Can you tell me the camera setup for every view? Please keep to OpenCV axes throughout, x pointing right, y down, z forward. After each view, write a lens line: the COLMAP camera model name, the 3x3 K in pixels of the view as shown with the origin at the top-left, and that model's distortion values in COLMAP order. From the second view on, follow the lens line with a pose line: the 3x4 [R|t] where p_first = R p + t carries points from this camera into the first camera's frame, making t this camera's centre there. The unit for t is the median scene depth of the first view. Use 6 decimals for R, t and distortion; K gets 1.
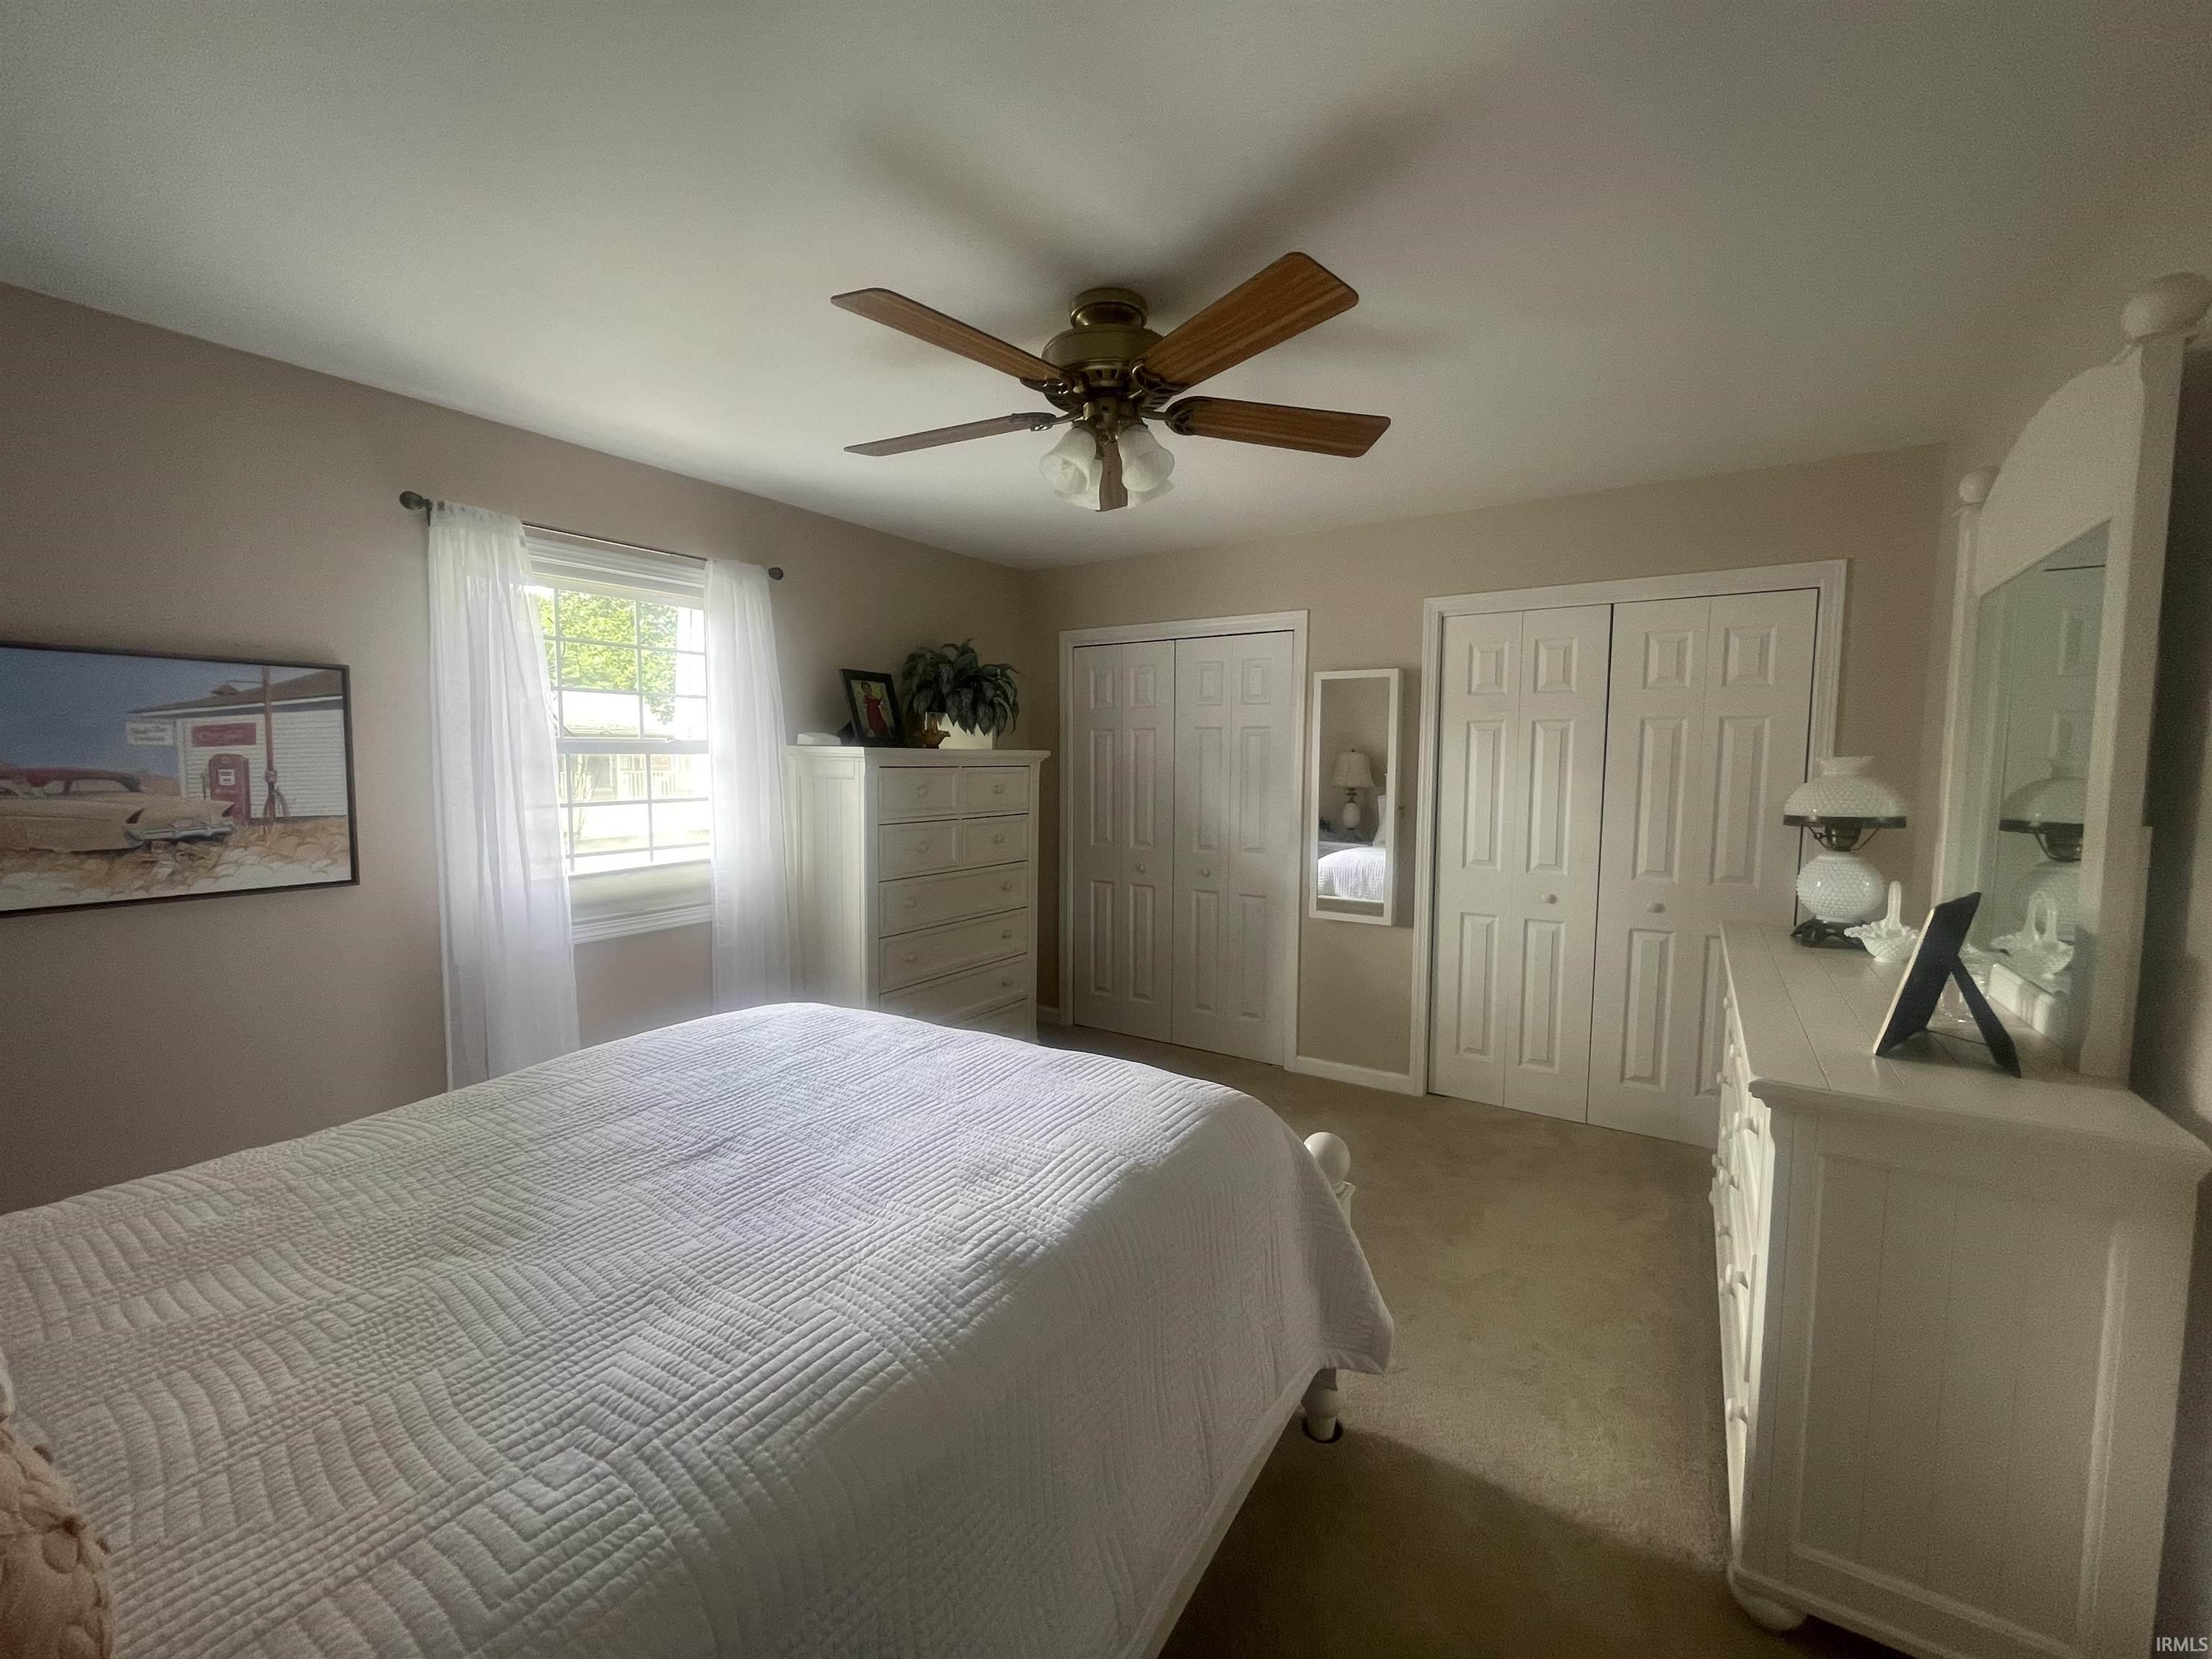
lens RADIAL K [[894.0, 0, 1103.1], [0, 894.0, 828.0], [0, 0, 1]] dist [-0.002946, -0.000587]
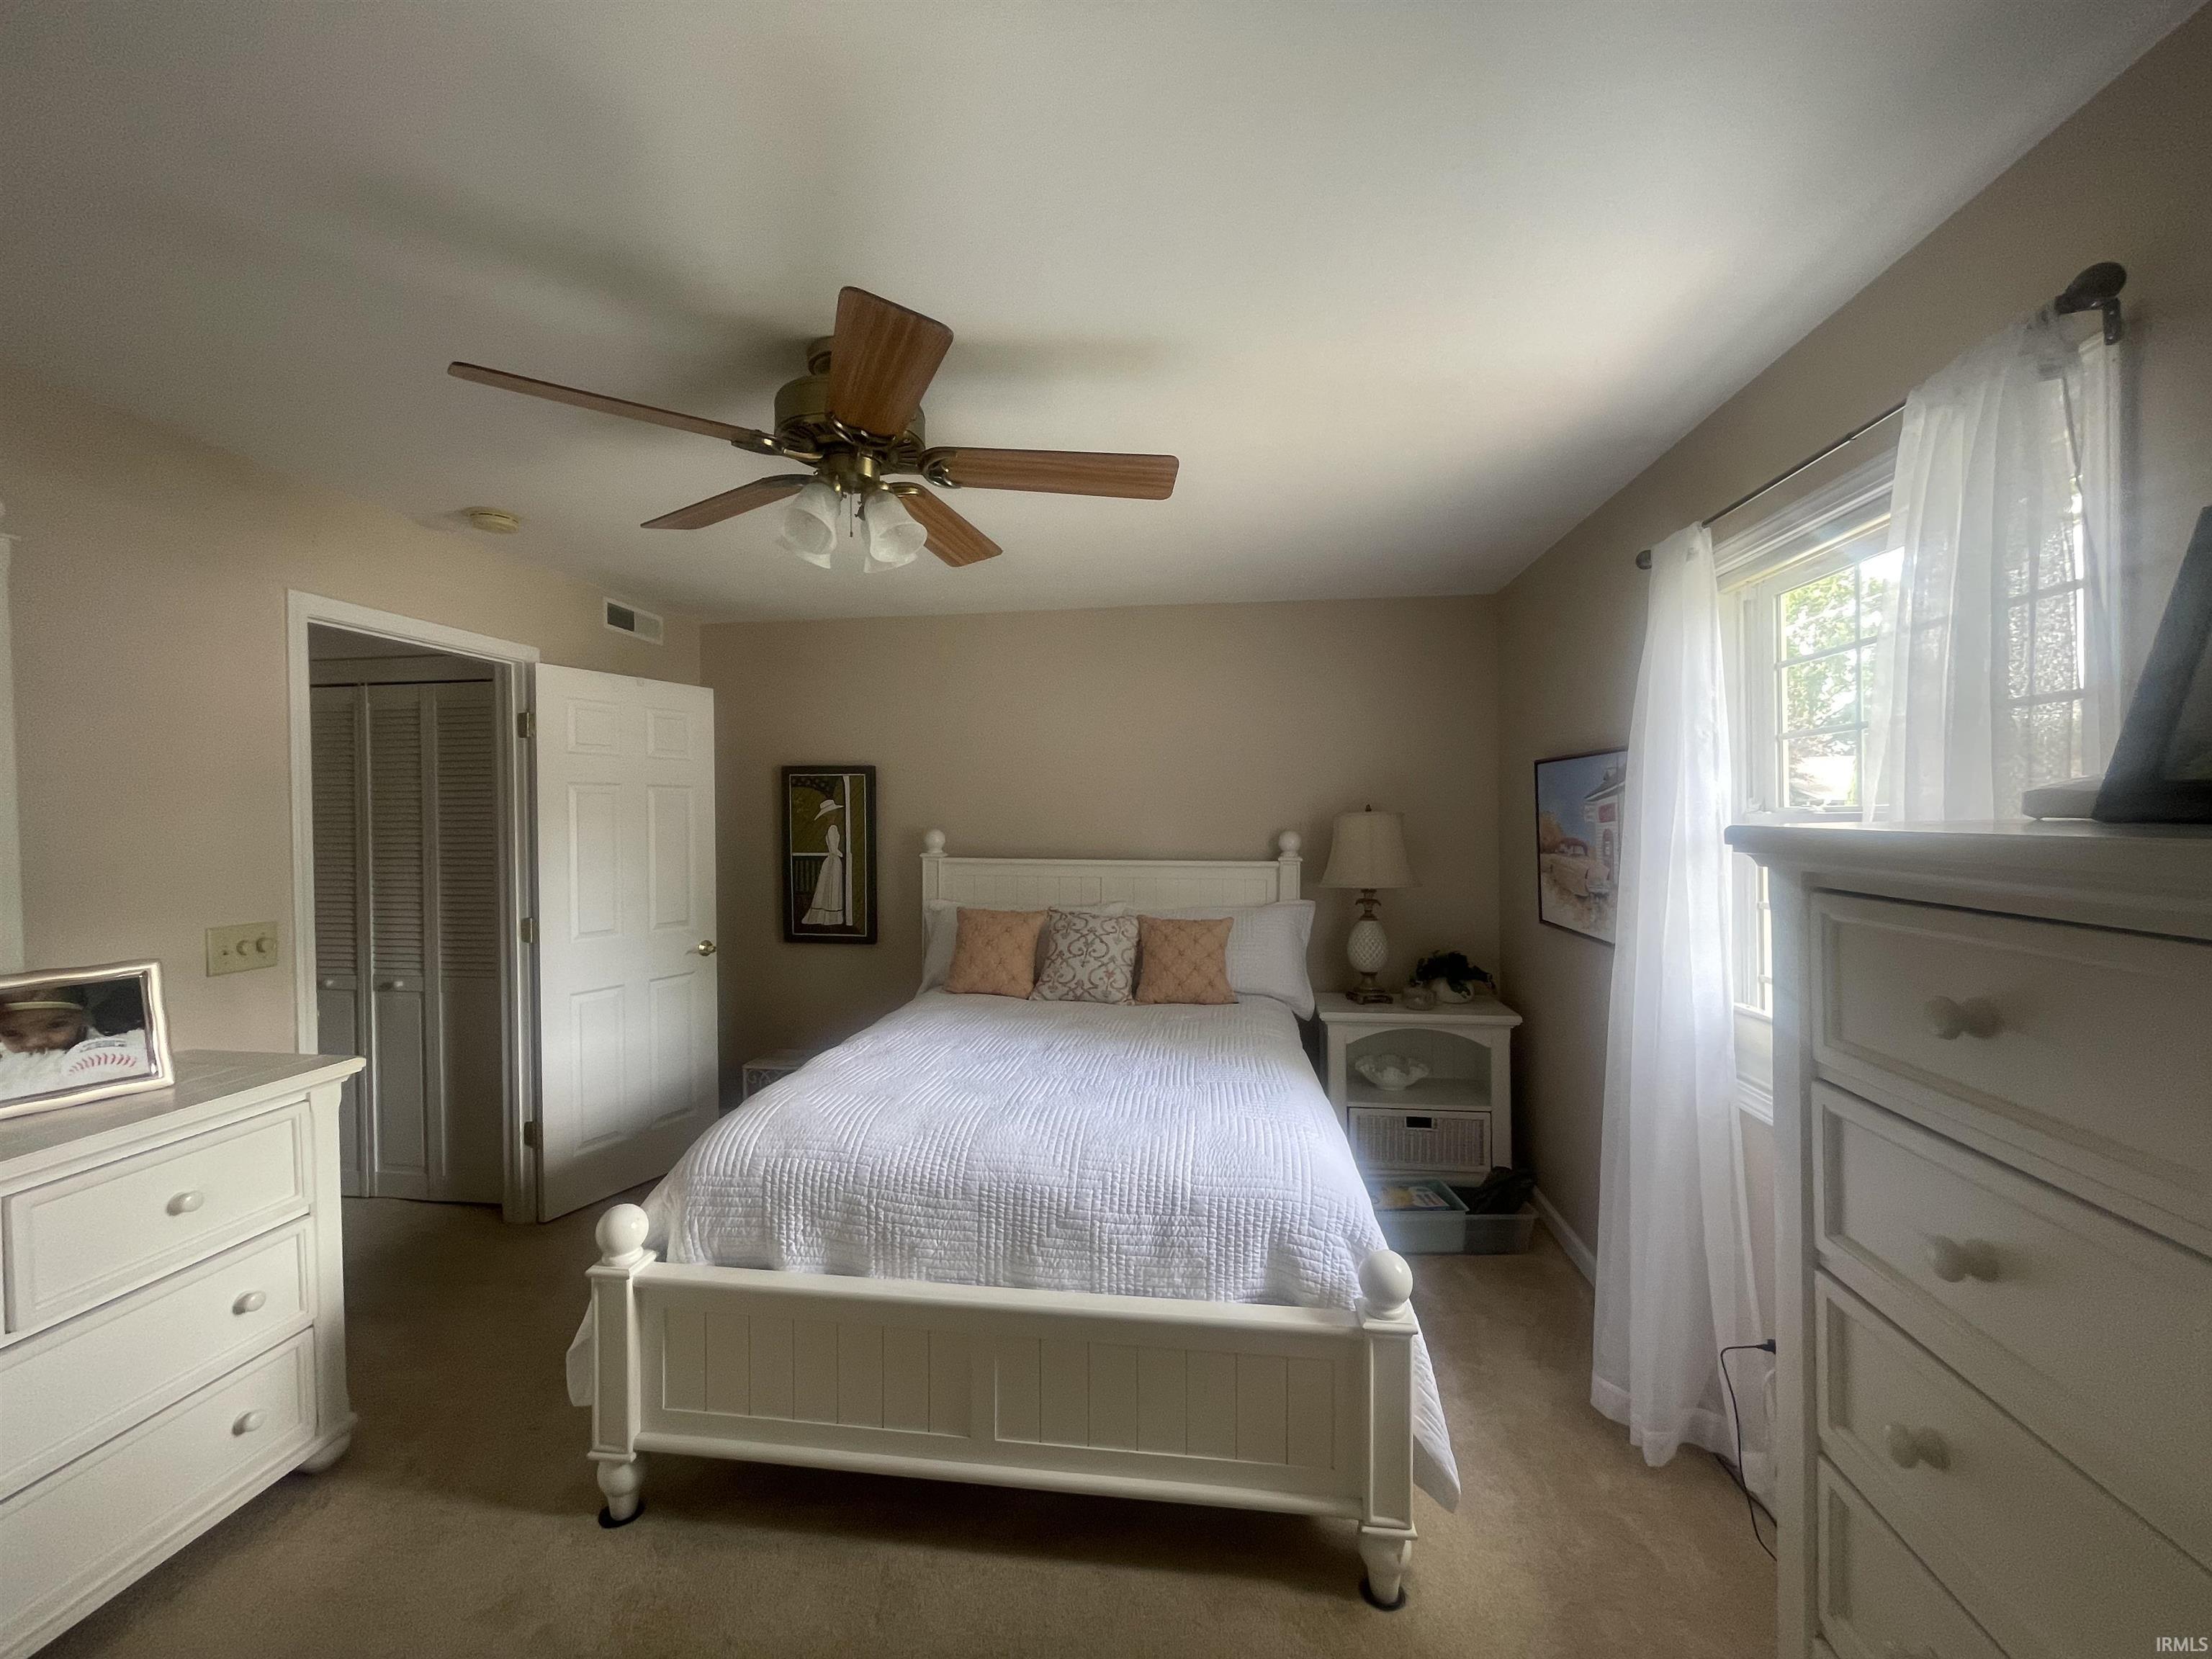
lens RADIAL K [[894.0, 0, 1103.1], [0, 894.0, 828.0], [0, 0, 1]] dist [-0.002946, -0.000587]
pose [[-0.904339, 0.008635, -0.426727, 0.152827], [-0.030572, 0.995917, 0.084942, -0.163230], [0.425719, 0.089862, -0.900382, 1.758201]]
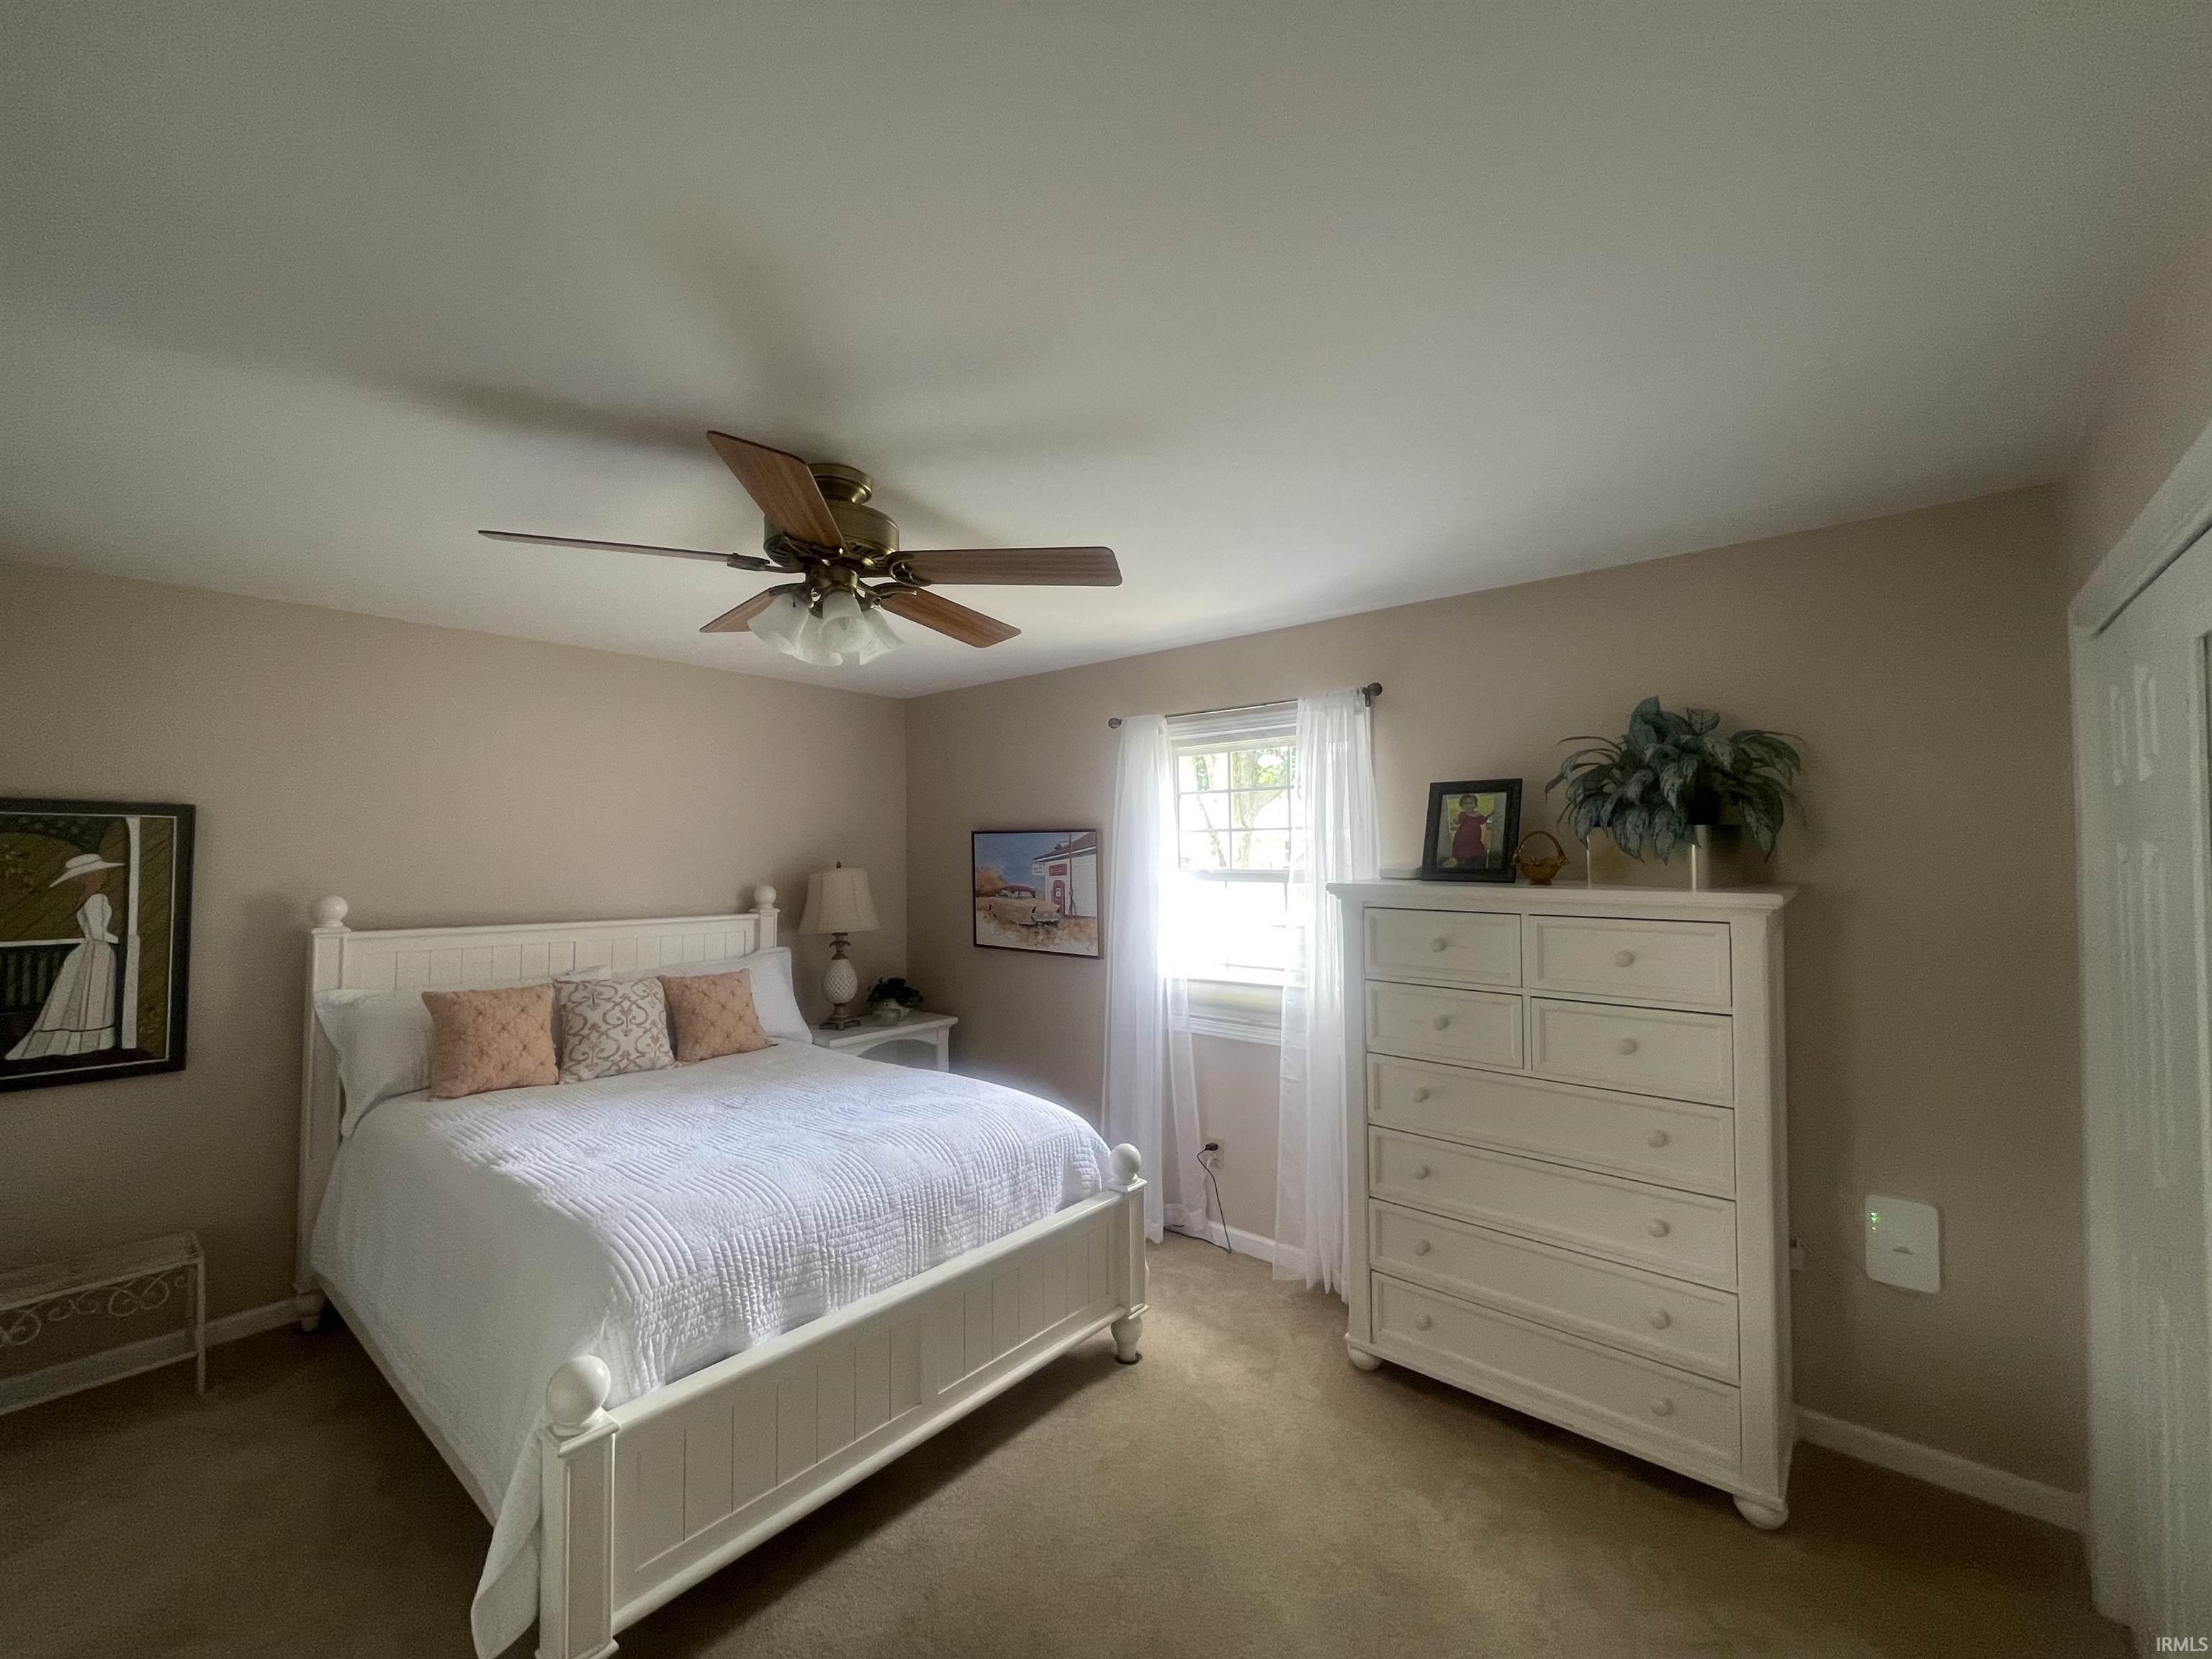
lens RADIAL K [[894.0, 0, 1103.1], [0, 894.0, 828.0], [0, 0, 1]] dist [-0.002946, -0.000587]
pose [[-0.131275, -0.029824, -0.990897, 0.872053], [-0.075715, 0.996929, -0.019975, -0.158670], [0.988450, 0.072404, -0.133130, 1.306762]]
